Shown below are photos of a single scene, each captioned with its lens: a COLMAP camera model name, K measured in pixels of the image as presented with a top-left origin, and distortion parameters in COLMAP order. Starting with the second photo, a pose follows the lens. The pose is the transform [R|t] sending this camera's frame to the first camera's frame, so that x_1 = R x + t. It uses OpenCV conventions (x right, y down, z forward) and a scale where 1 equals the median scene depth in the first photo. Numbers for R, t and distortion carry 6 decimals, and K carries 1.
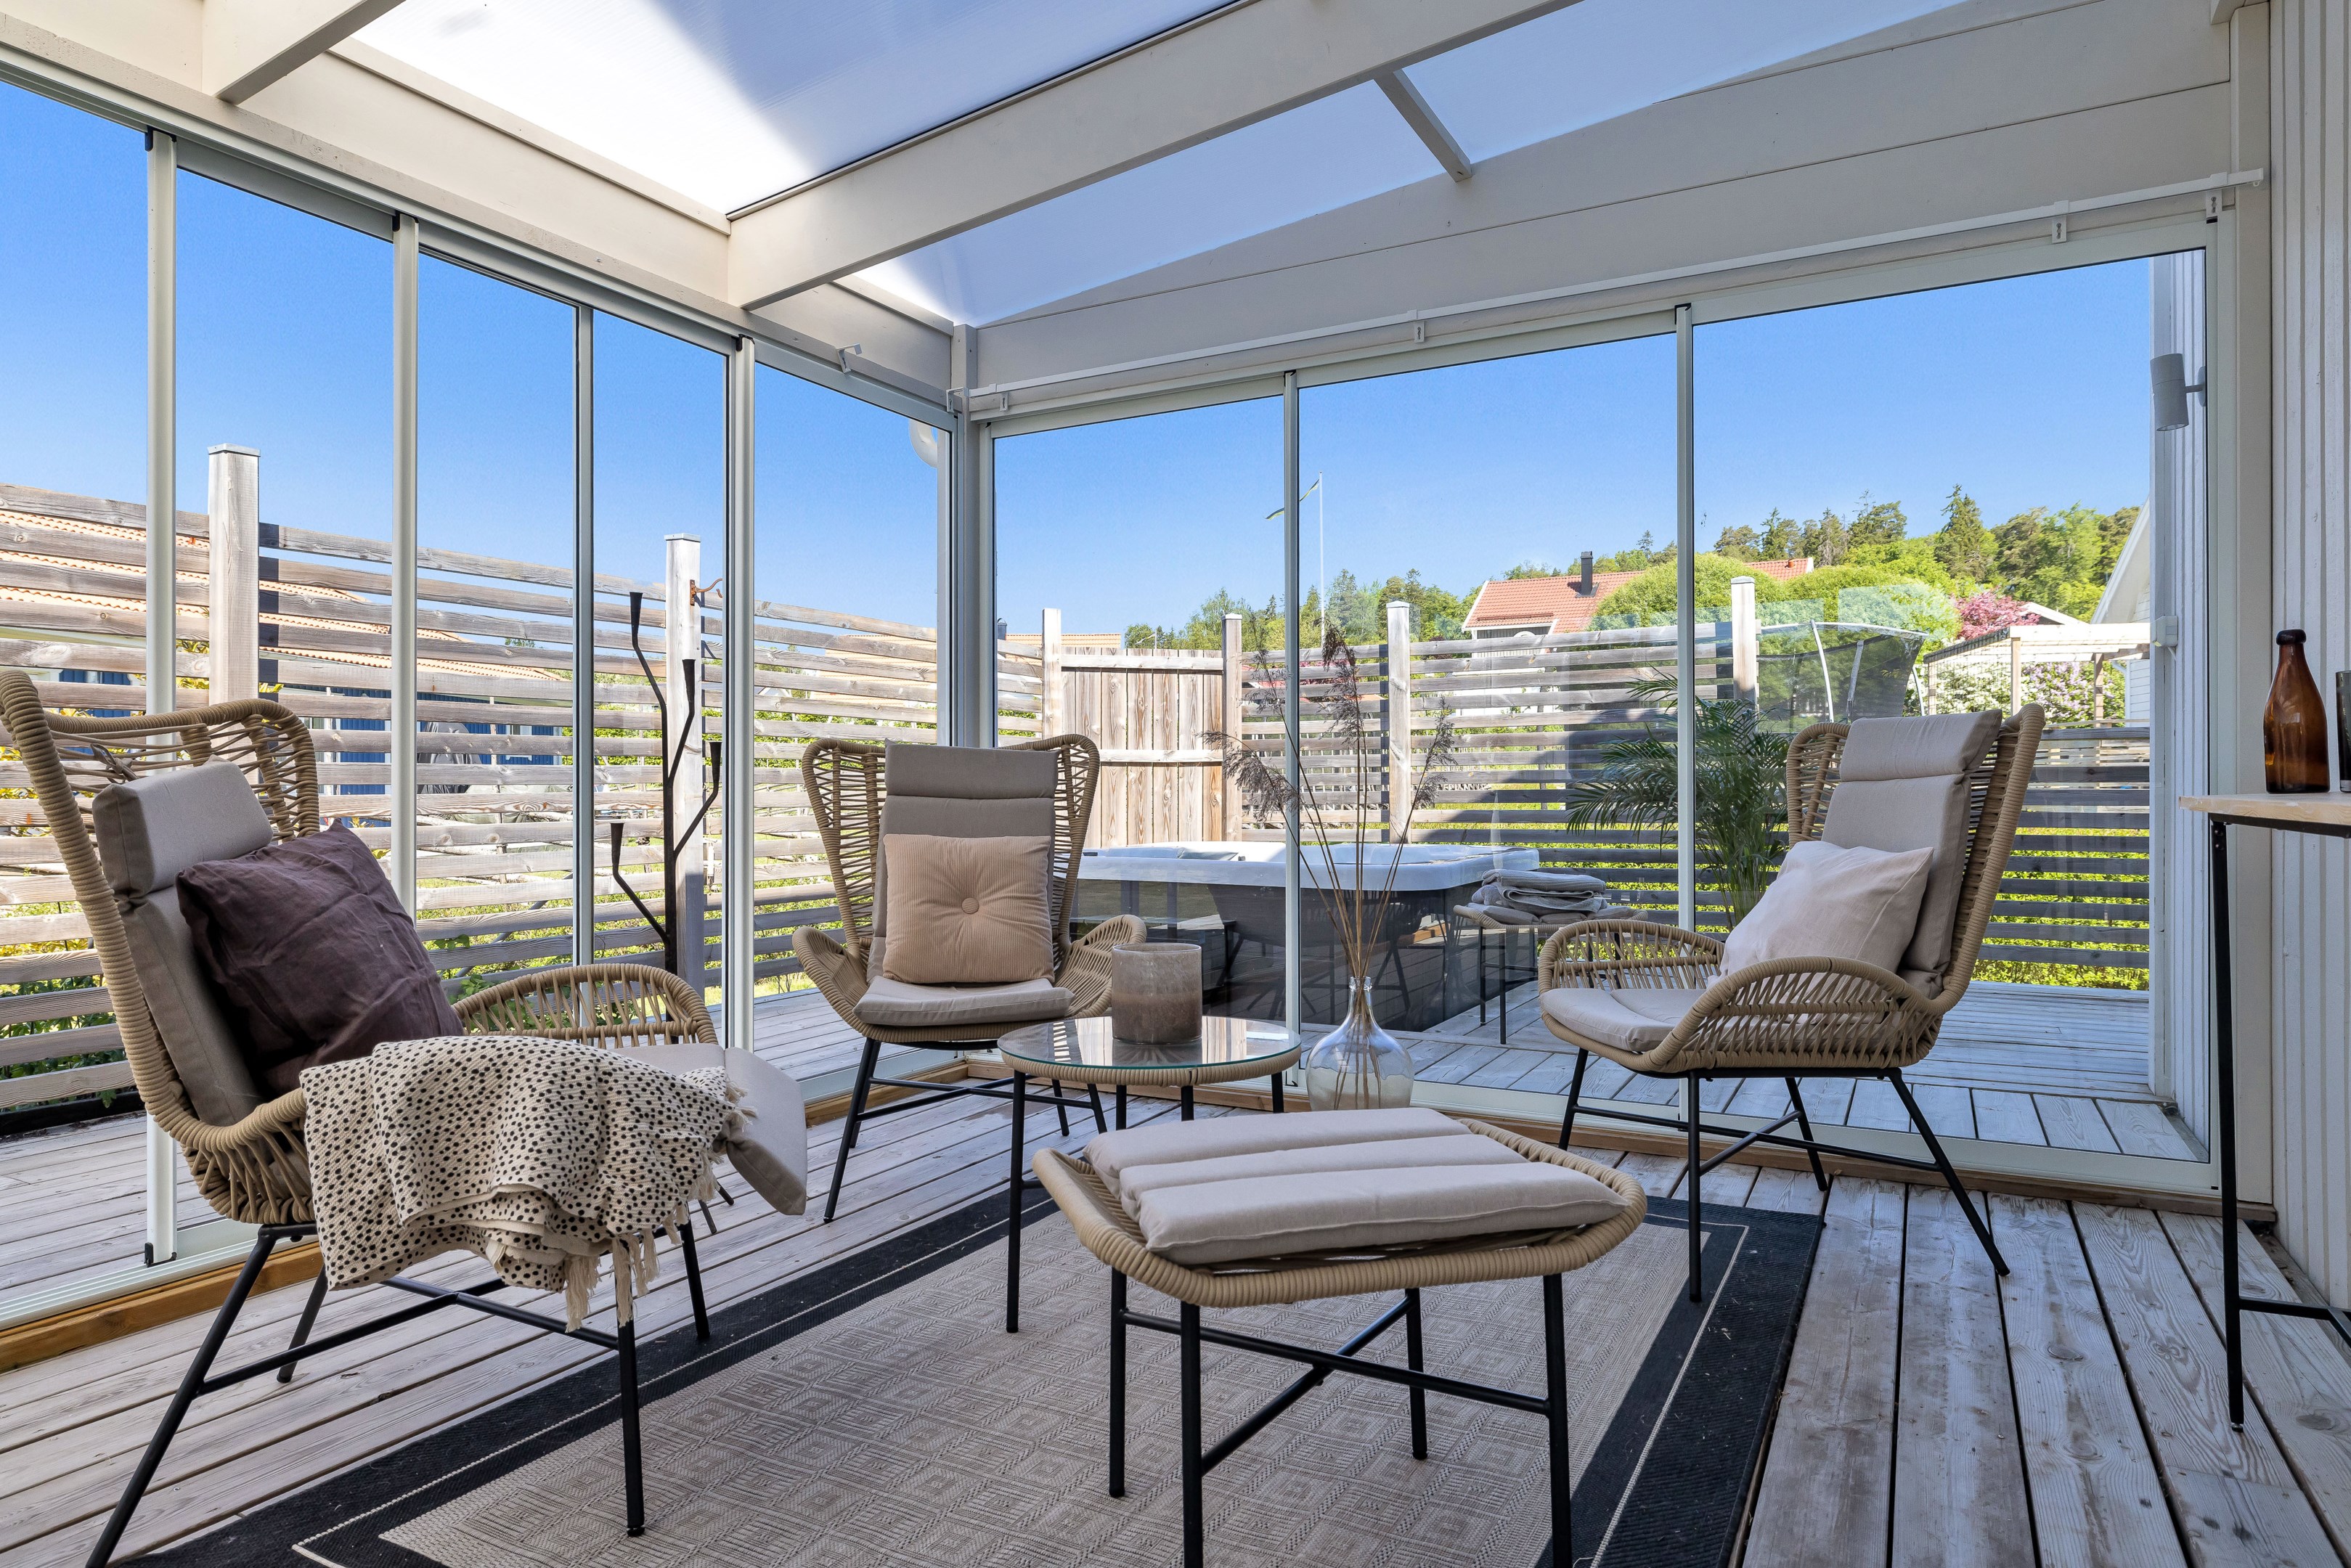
lens RADIAL K [[1384.4, 0, 1183.3], [0, 1384.4, 793.5], [0, 0, 1]] dist [-0.008596, 0.001237]
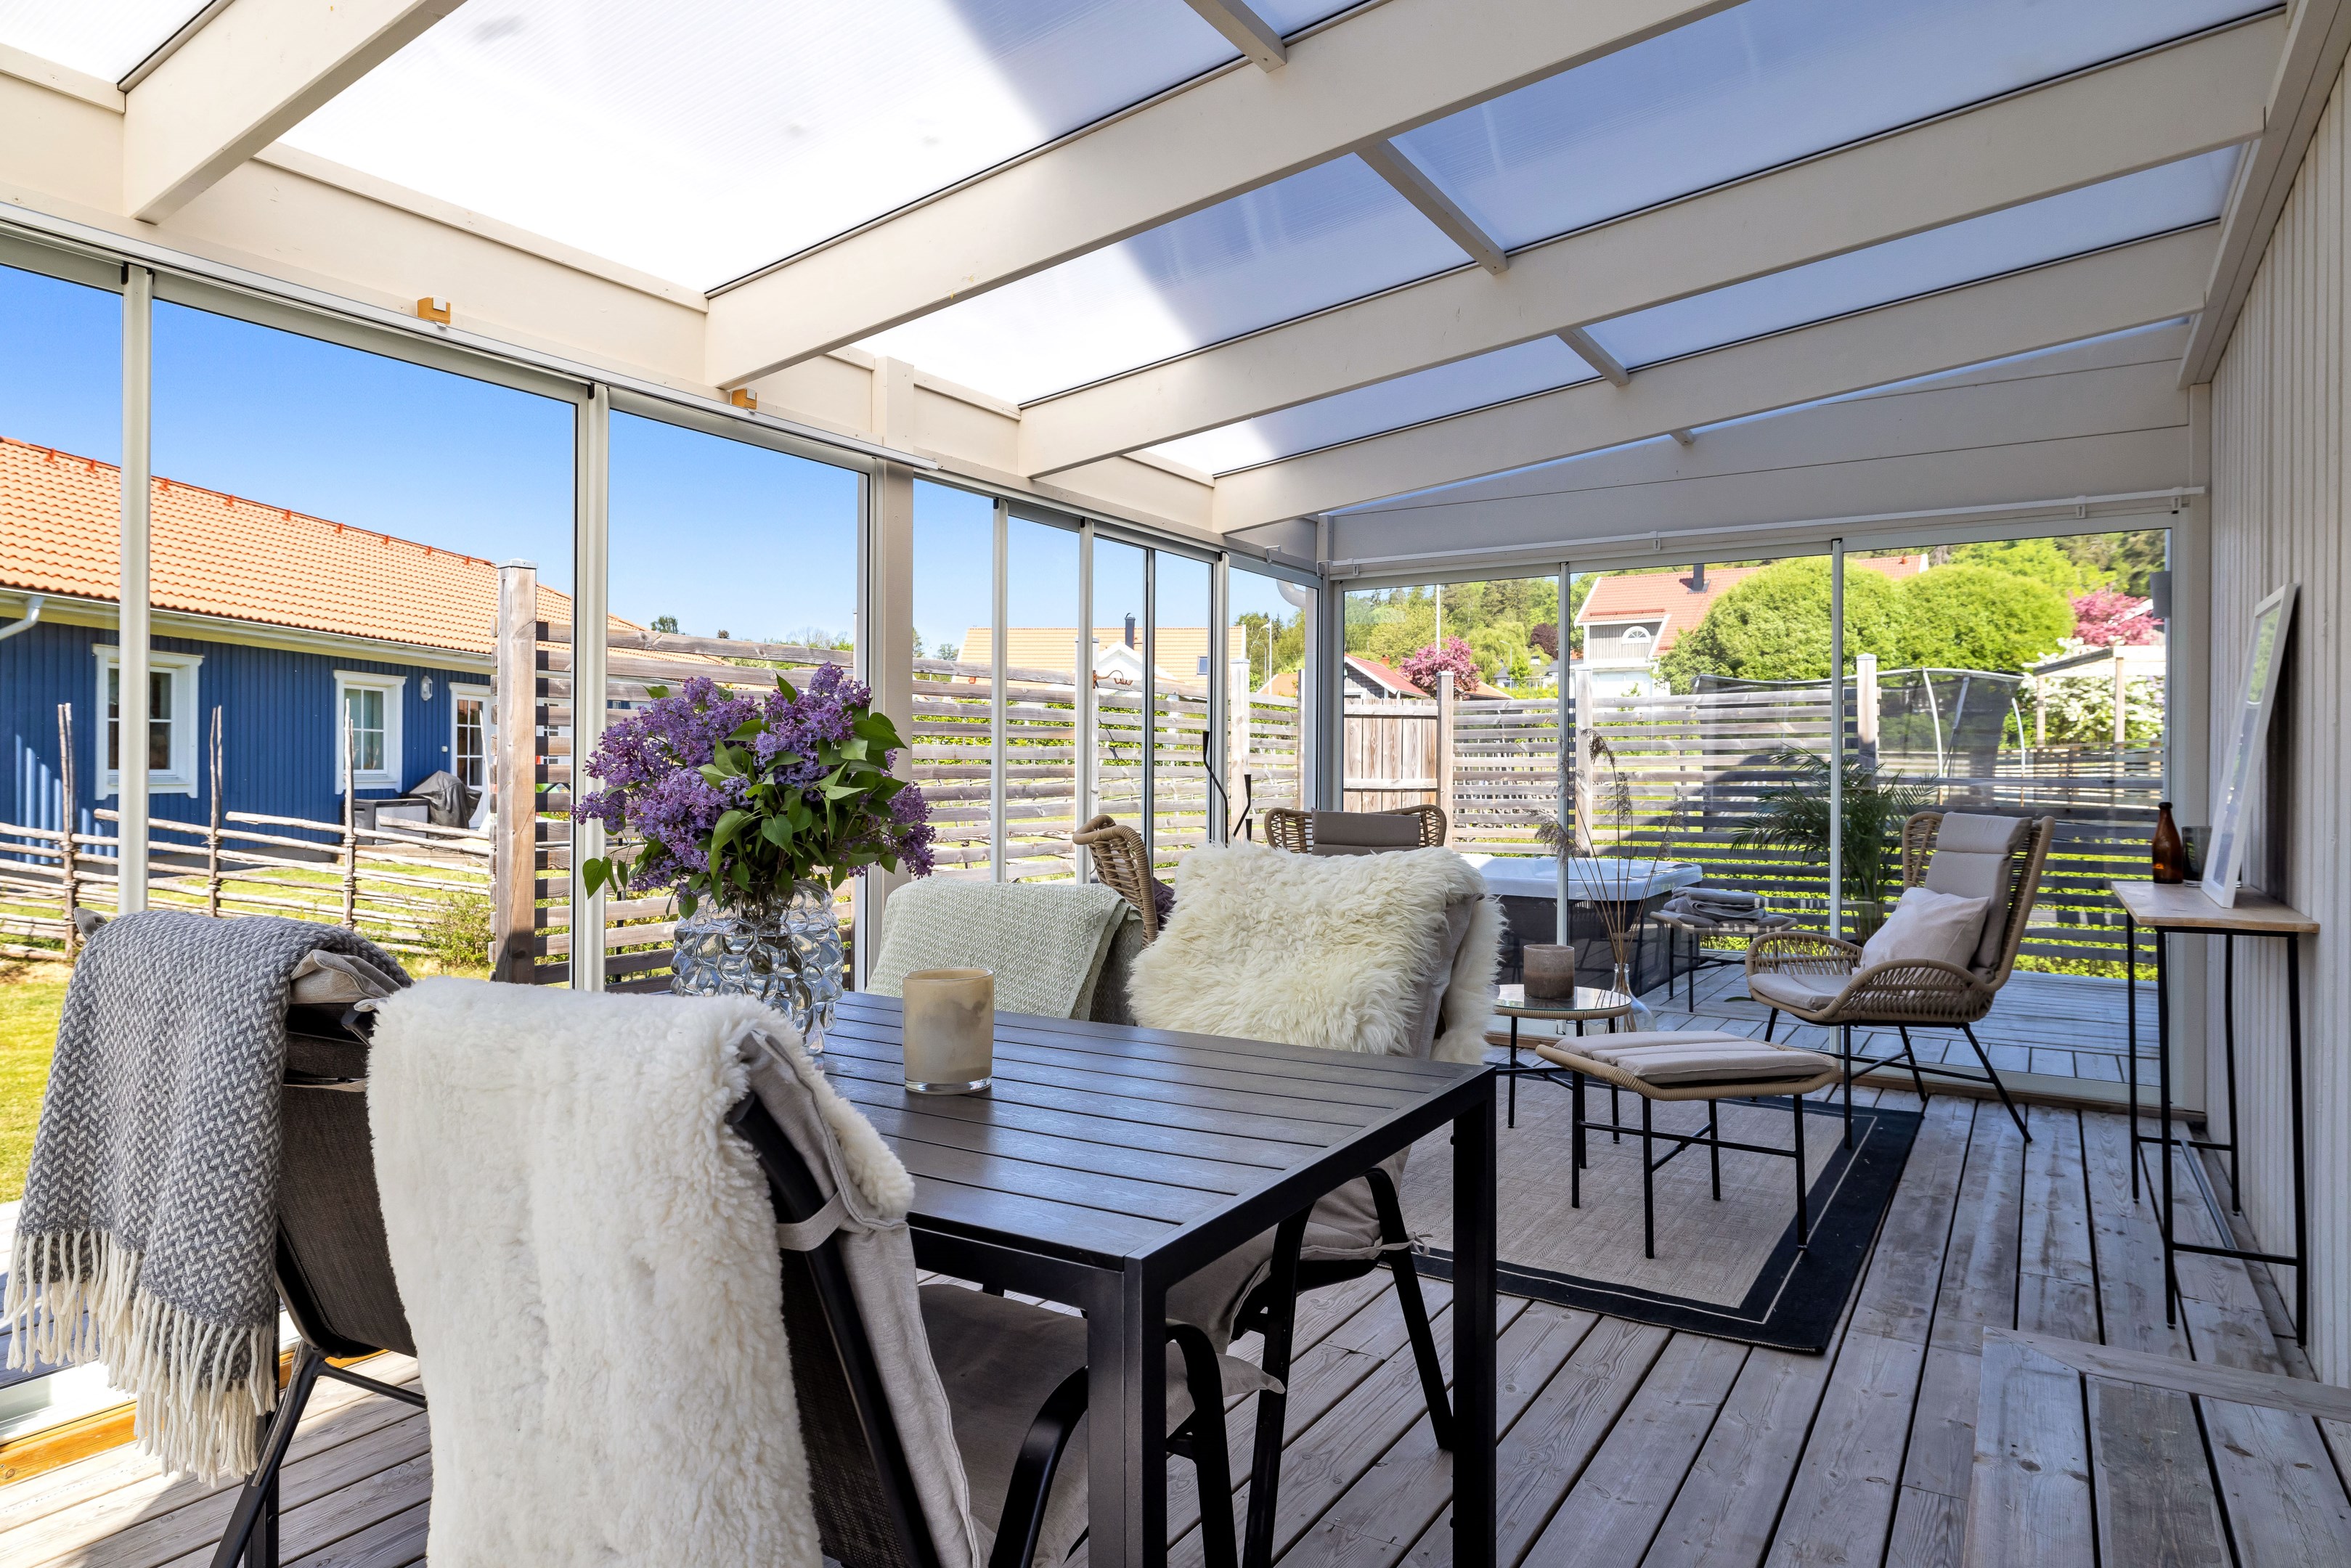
lens RADIAL K [[1384.4, 0, 1167.9], [0, 1384.4, 772.4], [0, 0, 1]] dist [-0.008596, 0.001237]
pose [[0.997191, 0.008476, -0.074415, -0.330948], [-0.008356, 0.999963, 0.001918, -0.102679], [0.074429, -0.001291, 0.997226, -0.742387]]
